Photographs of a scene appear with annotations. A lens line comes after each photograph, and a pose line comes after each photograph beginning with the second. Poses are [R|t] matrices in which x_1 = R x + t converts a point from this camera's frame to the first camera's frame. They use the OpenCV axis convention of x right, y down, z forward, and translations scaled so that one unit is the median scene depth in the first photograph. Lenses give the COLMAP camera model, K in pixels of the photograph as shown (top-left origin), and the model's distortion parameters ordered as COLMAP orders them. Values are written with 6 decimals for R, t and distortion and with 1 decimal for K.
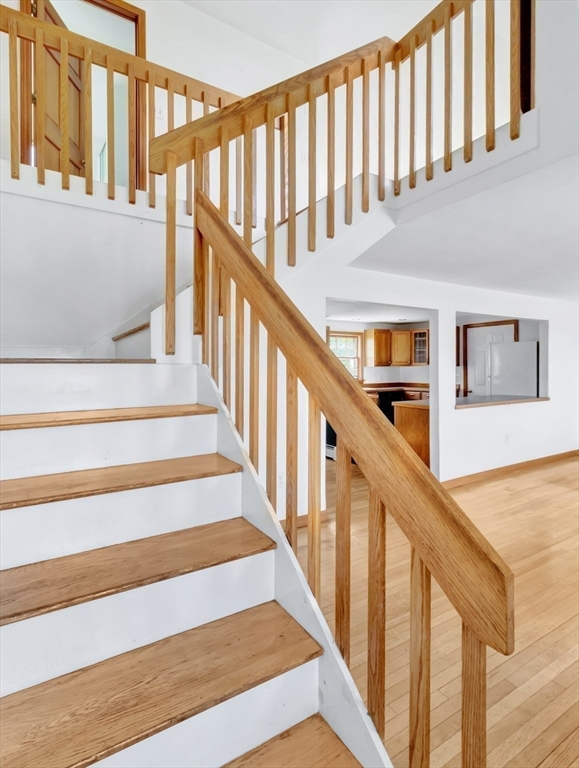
lens RADIAL K [[411.3, 0, 307.2], [0, 411.3, 369.9], [0, 0, 1]] dist [0.005758, 0.000496]
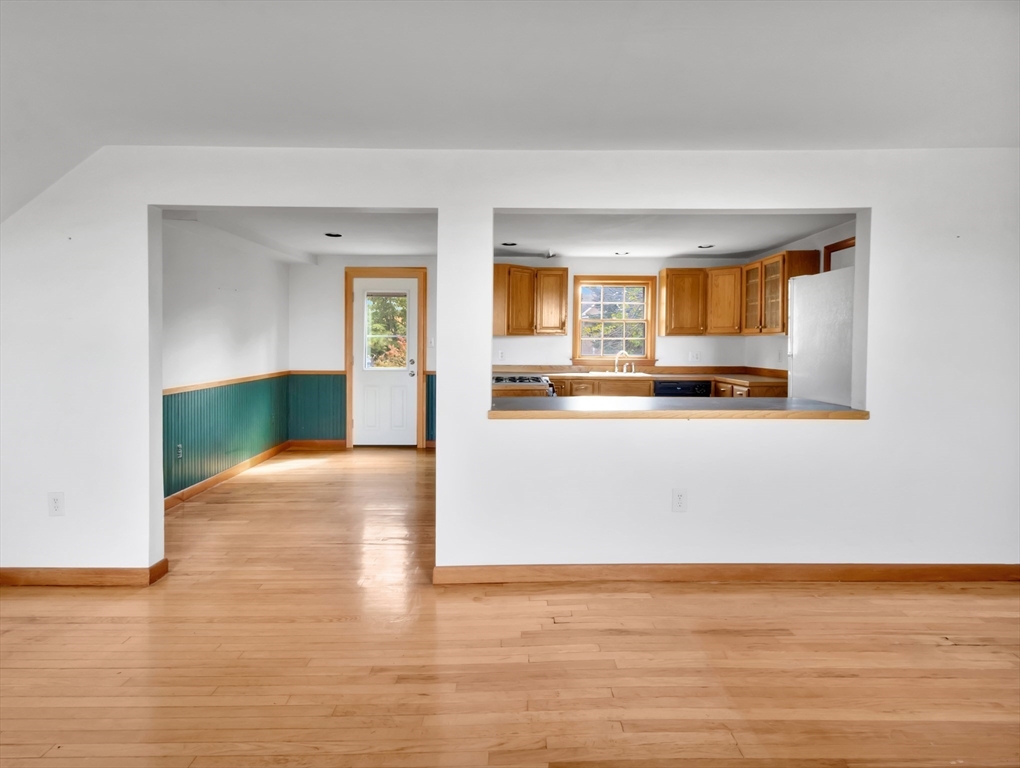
lens RADIAL K [[546.2, 0, 514.4], [0, 546.2, 355.6], [0, 0, 1]] dist [0.005758, 0.000496]
pose [[0.847944, 0.019732, -0.529719, 0.802600], [-0.010657, 0.999740, 0.020181, 0.012766], [0.529979, -0.011467, 0.847933, 0.550250]]
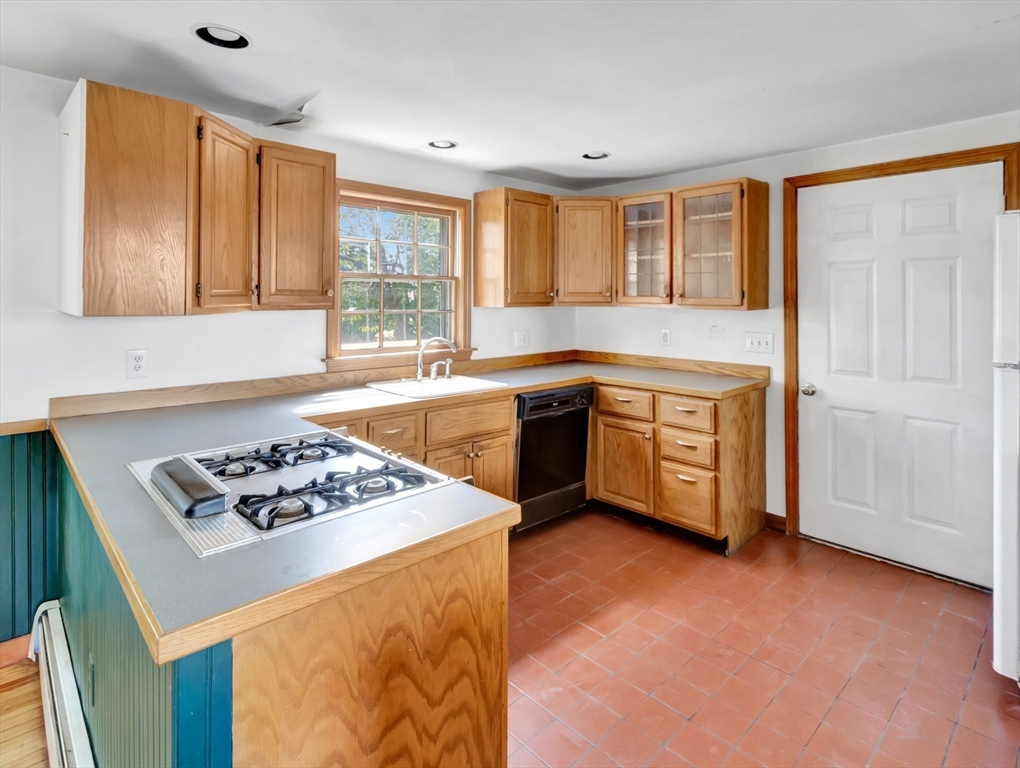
lens RADIAL K [[547.9, 0, 534.4], [0, 547.9, 291.6], [0, 0, 1]] dist [0.002725, 0.000430]
pose [[0.978026, 0.011672, 0.208154, 0.206908], [-0.008339, 0.999823, -0.016880, -0.027325], [-0.208314, 0.014773, 0.977950, 1.233120]]
